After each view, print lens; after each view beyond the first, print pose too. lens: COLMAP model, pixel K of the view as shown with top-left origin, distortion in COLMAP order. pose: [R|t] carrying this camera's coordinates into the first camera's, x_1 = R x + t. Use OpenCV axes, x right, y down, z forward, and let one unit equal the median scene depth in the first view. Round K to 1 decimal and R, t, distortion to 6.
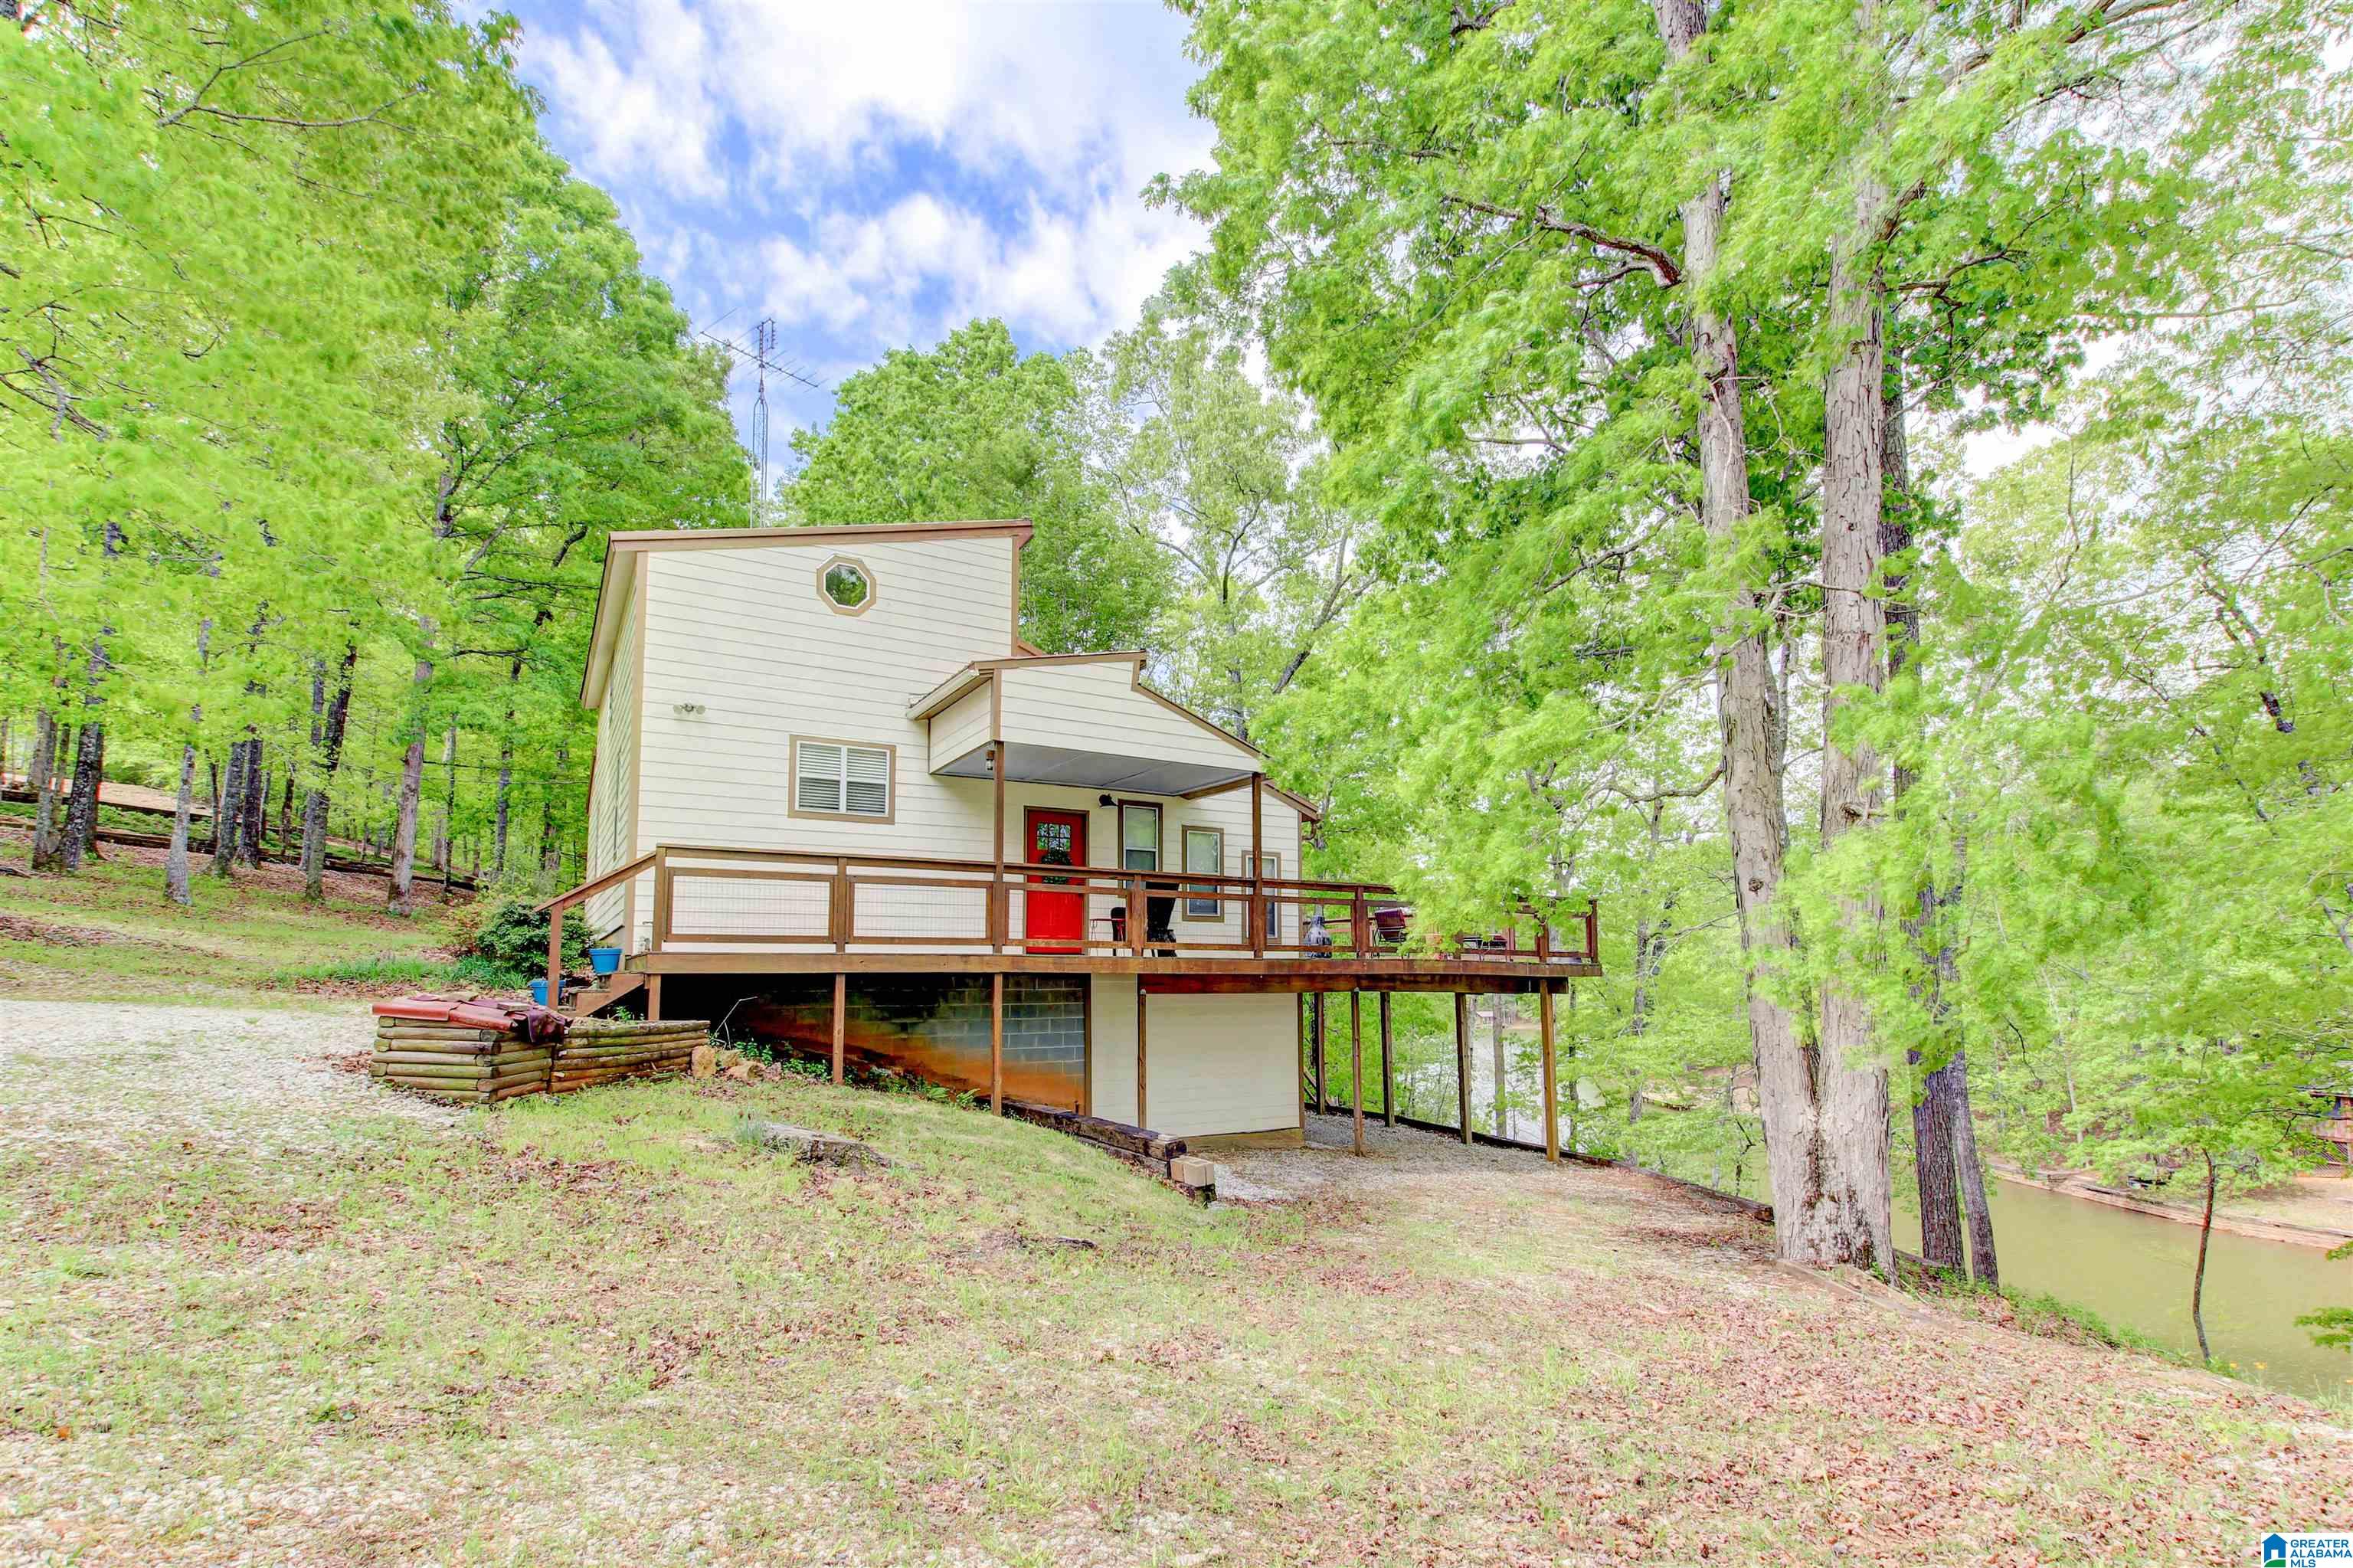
lens RADIAL K [[1266.5, 0, 1176.5], [0, 1266.5, 784.0], [0, 0, 1]] dist [0.015851, -0.001242]
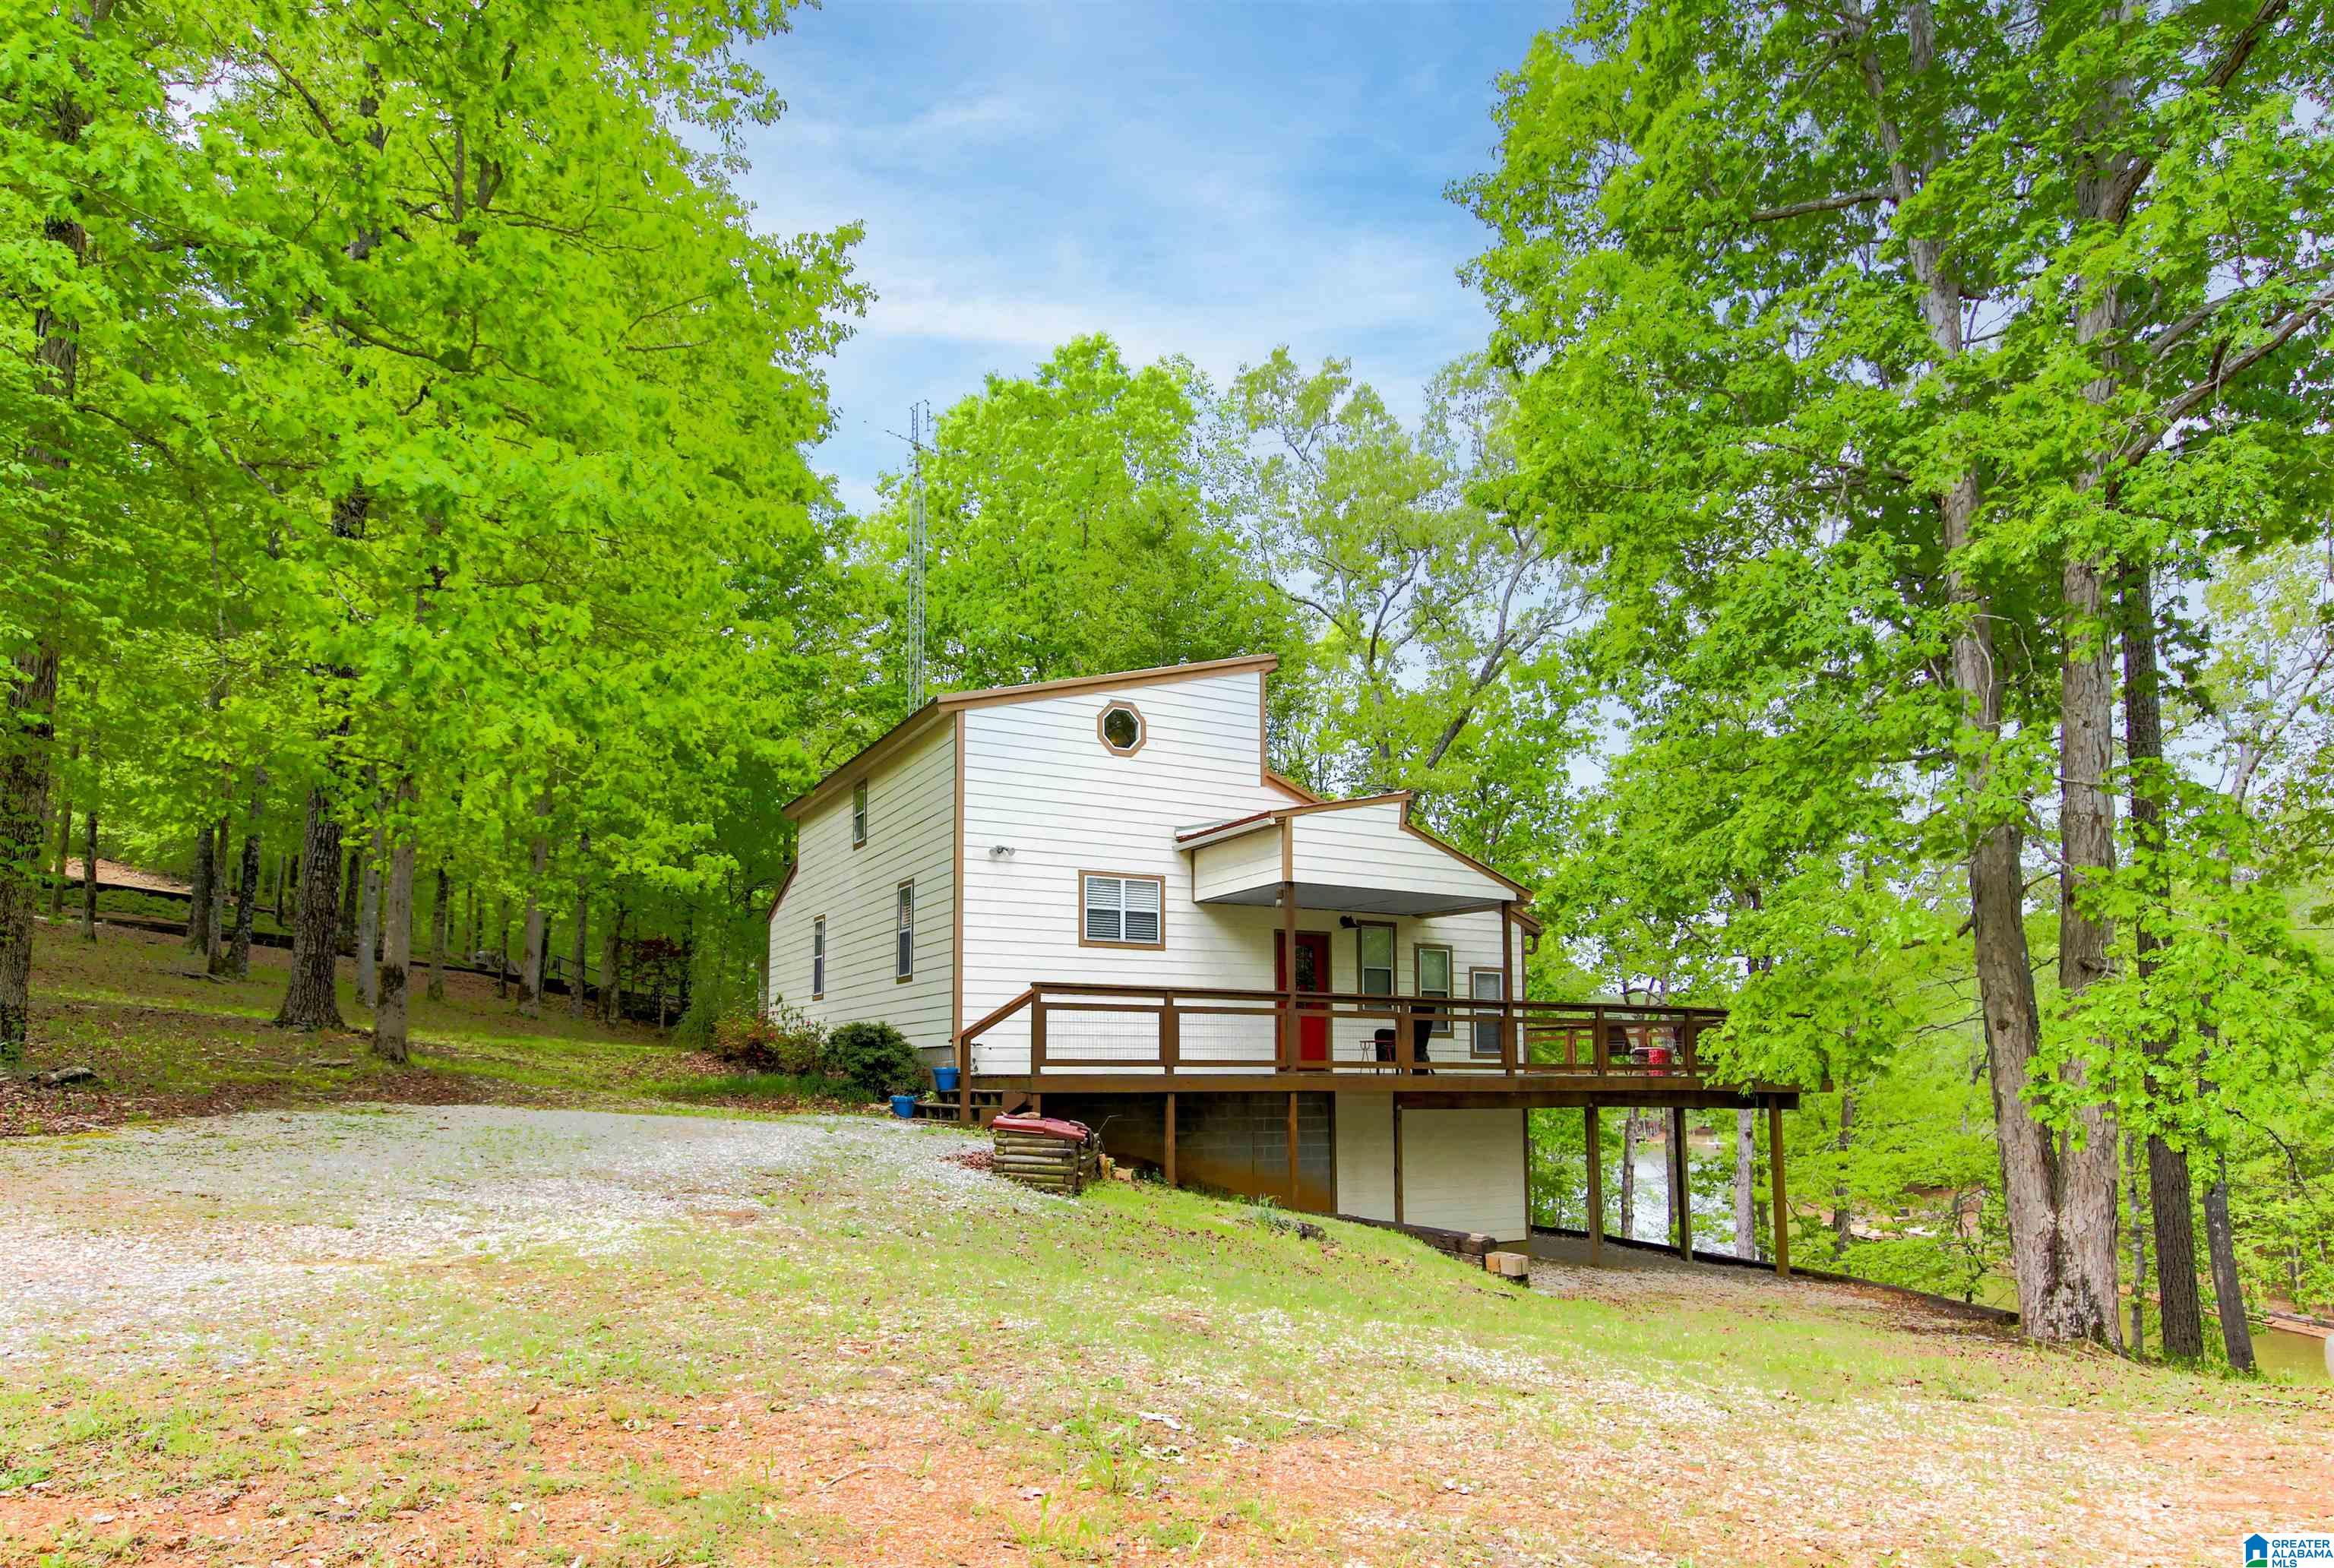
lens RADIAL K [[1496.8, 0, 1176.9], [0, 1496.8, 867.5], [0, 0, 1]] dist [0.000873, 0.002612]
pose [[0.997886, -0.004428, -0.064840, -0.134851], [0.005021, 0.999947, 0.008990, -0.051124], [0.064797, -0.009296, 0.997855, -0.268801]]
